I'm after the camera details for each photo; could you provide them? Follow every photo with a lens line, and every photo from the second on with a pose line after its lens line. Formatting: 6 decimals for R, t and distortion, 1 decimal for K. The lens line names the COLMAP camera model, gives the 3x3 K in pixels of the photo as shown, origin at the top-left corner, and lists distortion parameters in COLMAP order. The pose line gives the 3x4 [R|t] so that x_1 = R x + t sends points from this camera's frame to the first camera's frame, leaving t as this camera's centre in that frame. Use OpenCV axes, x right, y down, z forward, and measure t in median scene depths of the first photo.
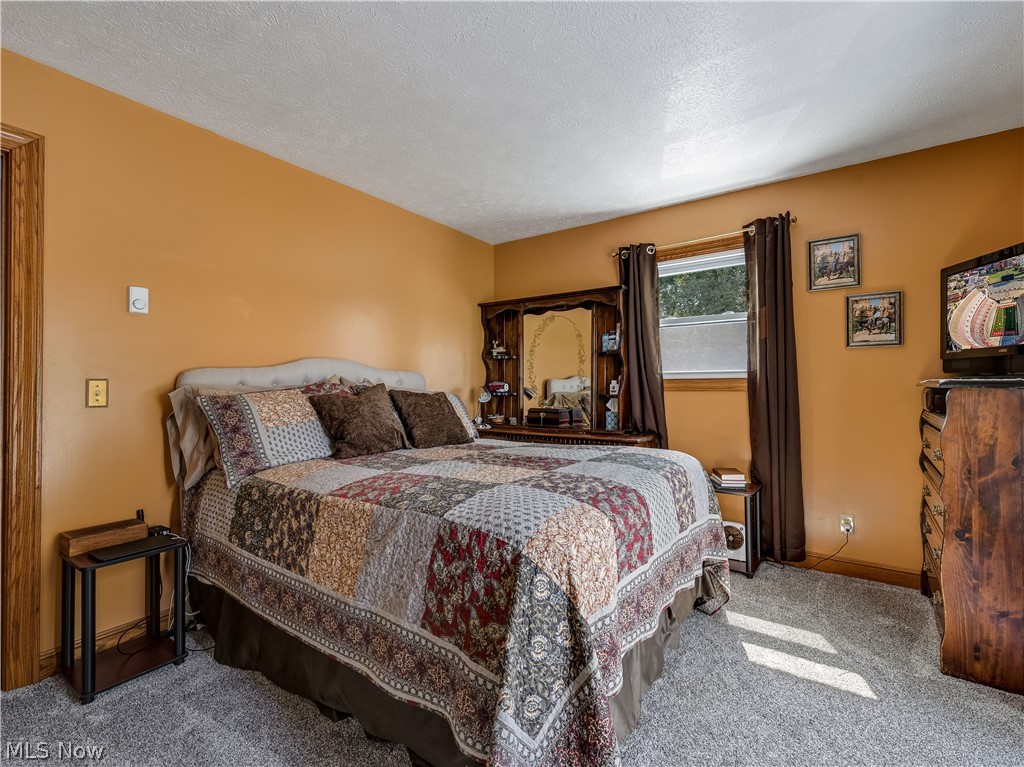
lens RADIAL K [[466.7, 0, 513.0], [0, 466.7, 379.0], [0, 0, 1]] dist [0.013602, 0.000024]
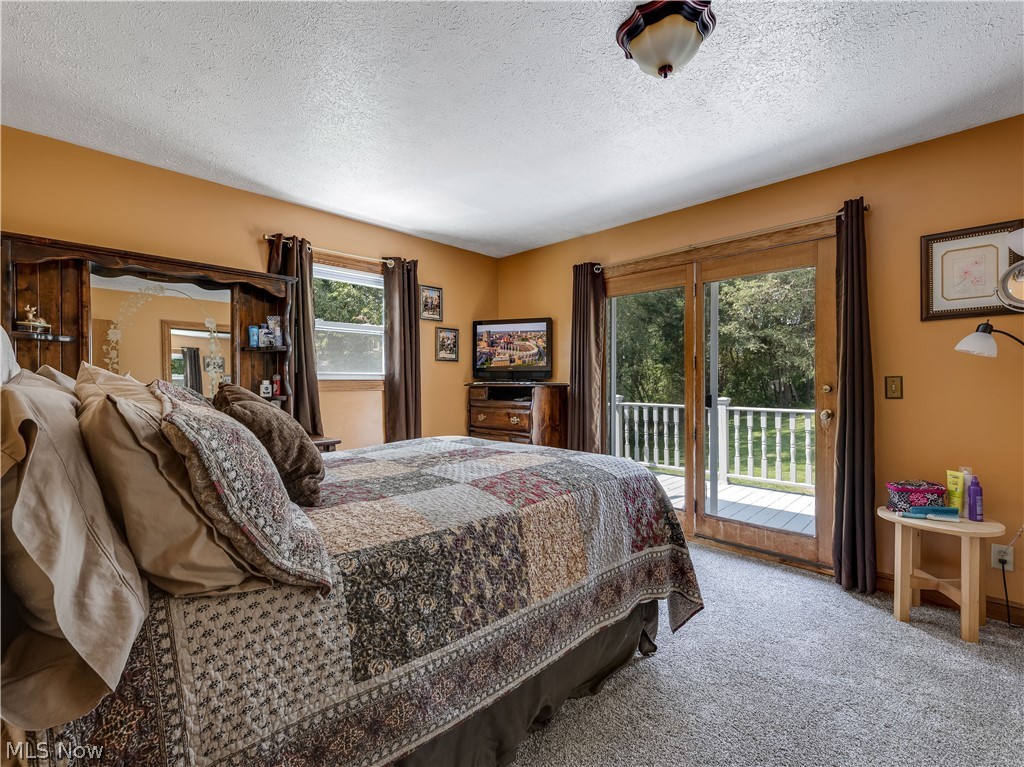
lens RADIAL K [[466.7, 0, 511.9], [0, 466.7, 385.4], [0, 0, 1]] dist [0.013602, 0.000024]
pose [[0.158839, -0.000684, 0.987304, -0.754762], [-0.010982, 0.999937, 0.002460, 0.006810], [-0.987243, -0.011234, 0.158822, 0.517496]]
